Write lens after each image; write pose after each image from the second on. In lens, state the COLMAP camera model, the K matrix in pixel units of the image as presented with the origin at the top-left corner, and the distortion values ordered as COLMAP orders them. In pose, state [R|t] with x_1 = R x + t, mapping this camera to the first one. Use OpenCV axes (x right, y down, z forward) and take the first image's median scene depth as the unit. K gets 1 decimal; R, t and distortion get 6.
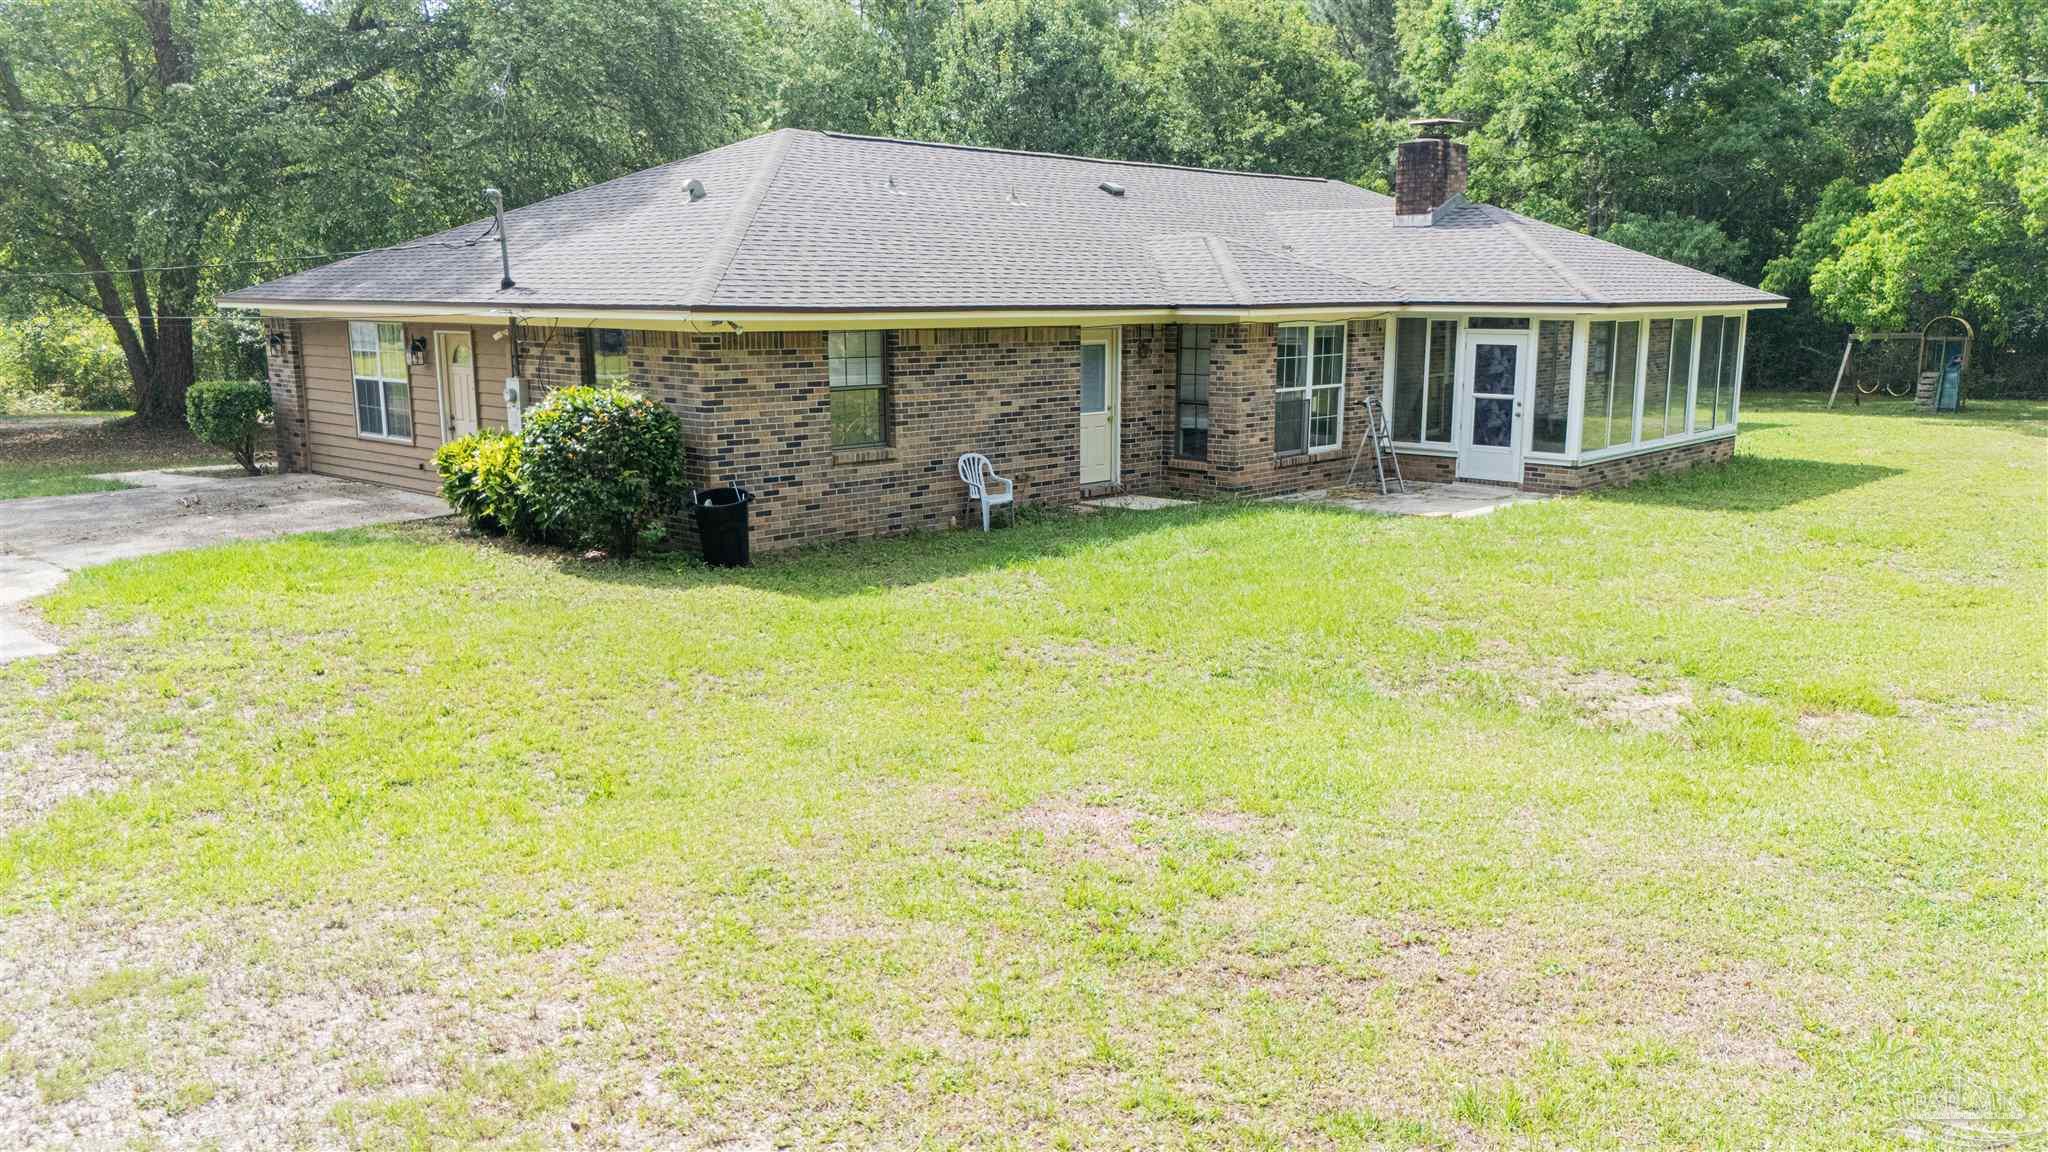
lens RADIAL K [[1515.9, 0, 1023.3], [0, 1515.9, 579.3], [0, 0, 1]] dist [0.070910, -0.062402]
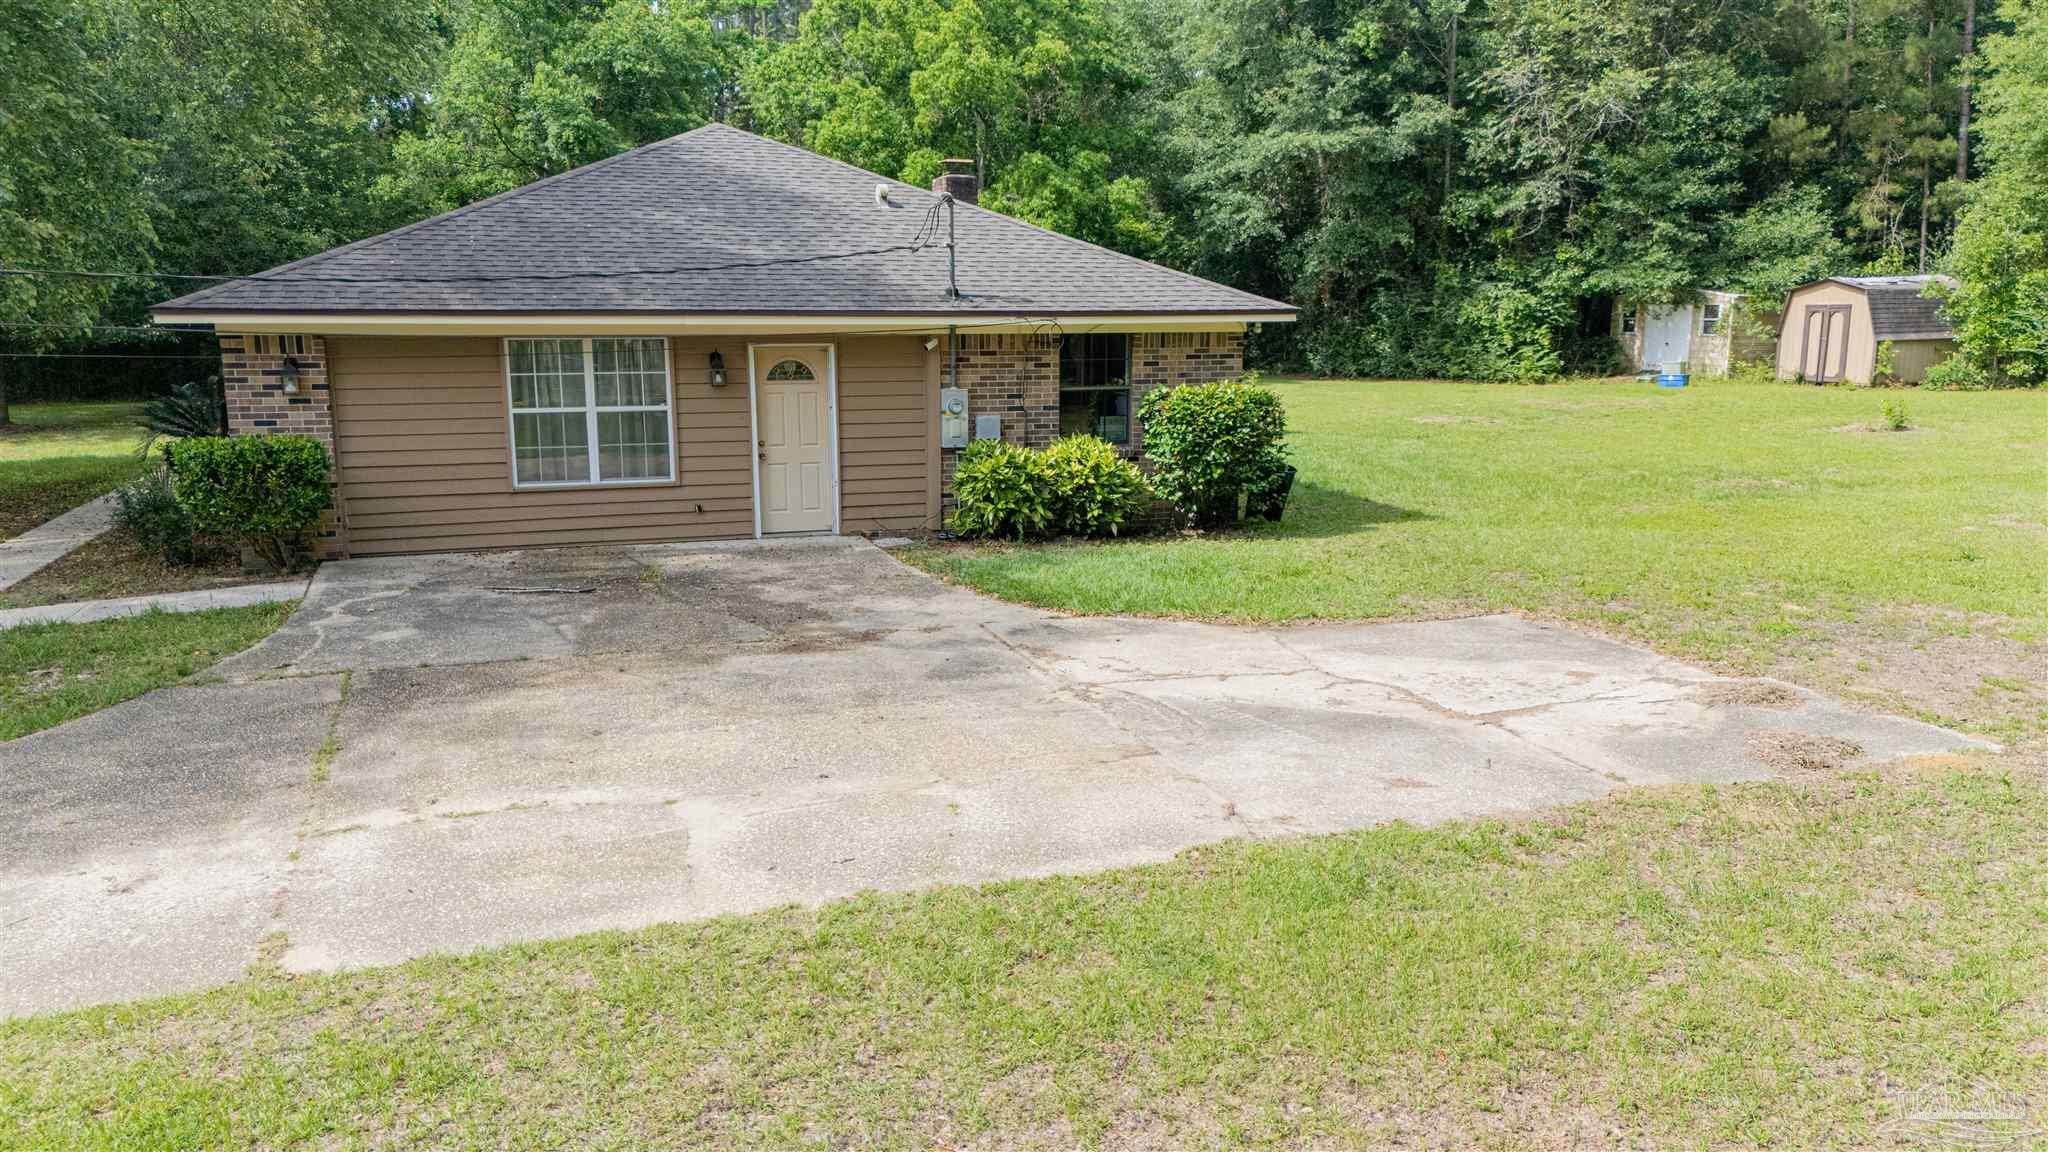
lens RADIAL K [[1515.9, 0, 1017.3], [0, 1515.9, 569.8], [0, 0, 1]] dist [0.070910, -0.062402]
pose [[0.480745, -0.166695, 0.860870, -1.018427], [0.156684, 0.982294, 0.102709, -0.096927], [-0.862748, 0.085508, 0.498352, 0.429665]]
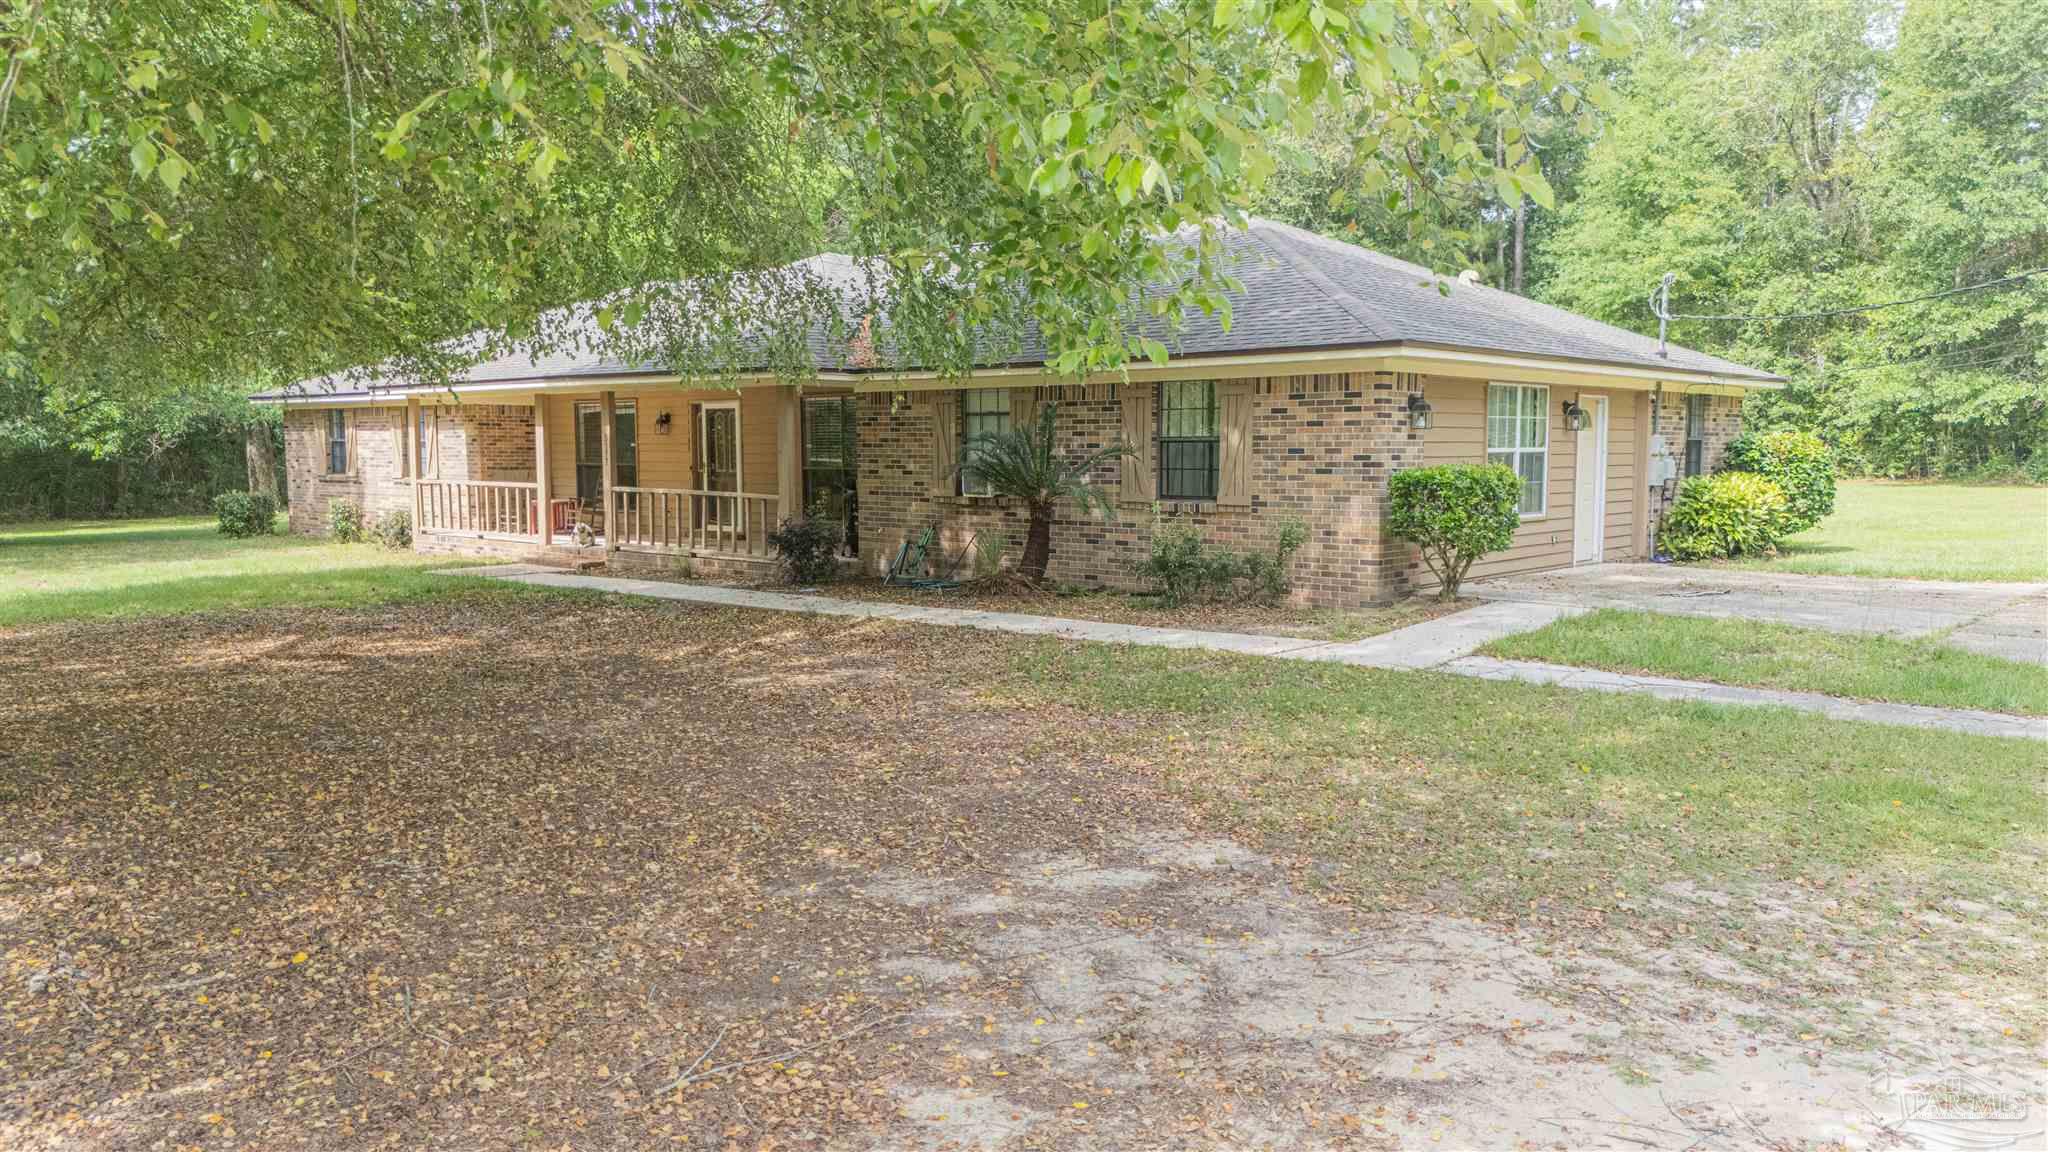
lens RADIAL K [[1515.9, 0, 1037.7], [0, 1515.9, 581.9], [0, 0, 1]] dist [0.070910, -0.062402]
pose [[-0.033898, -0.098686, 0.994541, -1.293245], [0.174789, 0.979191, 0.103120, -0.196339], [-0.984022, 0.177331, -0.015943, 1.310633]]
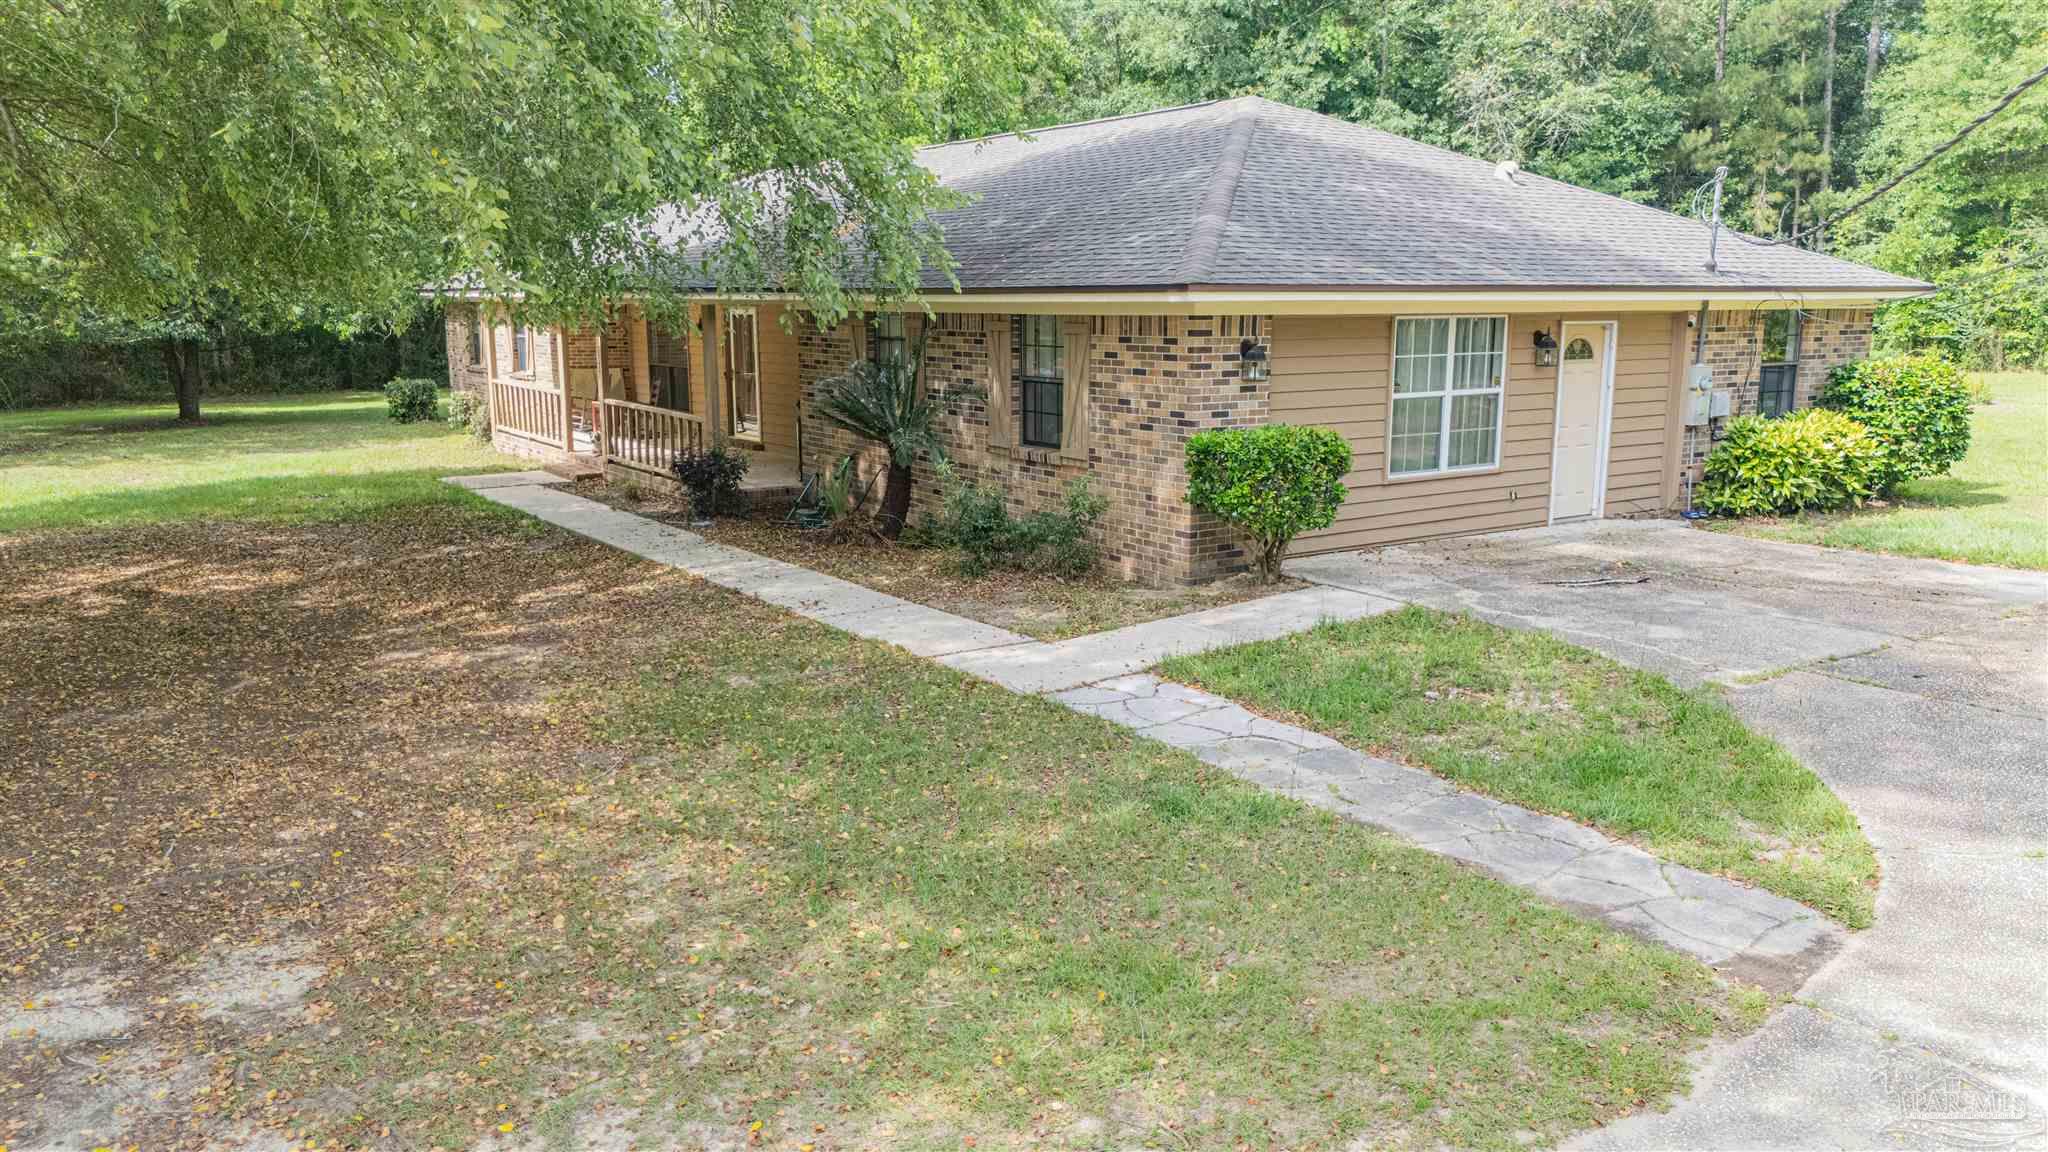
lens RADIAL K [[1515.9, 0, 1045.2], [0, 1515.9, 583.3], [0, 0, 1]] dist [0.070910, -0.062402]
pose [[0.205484, -0.190526, 0.959936, -1.199617], [0.171037, 0.972762, 0.156460, -0.192244], [-0.963599, 0.132035, 0.232474, 1.041598]]
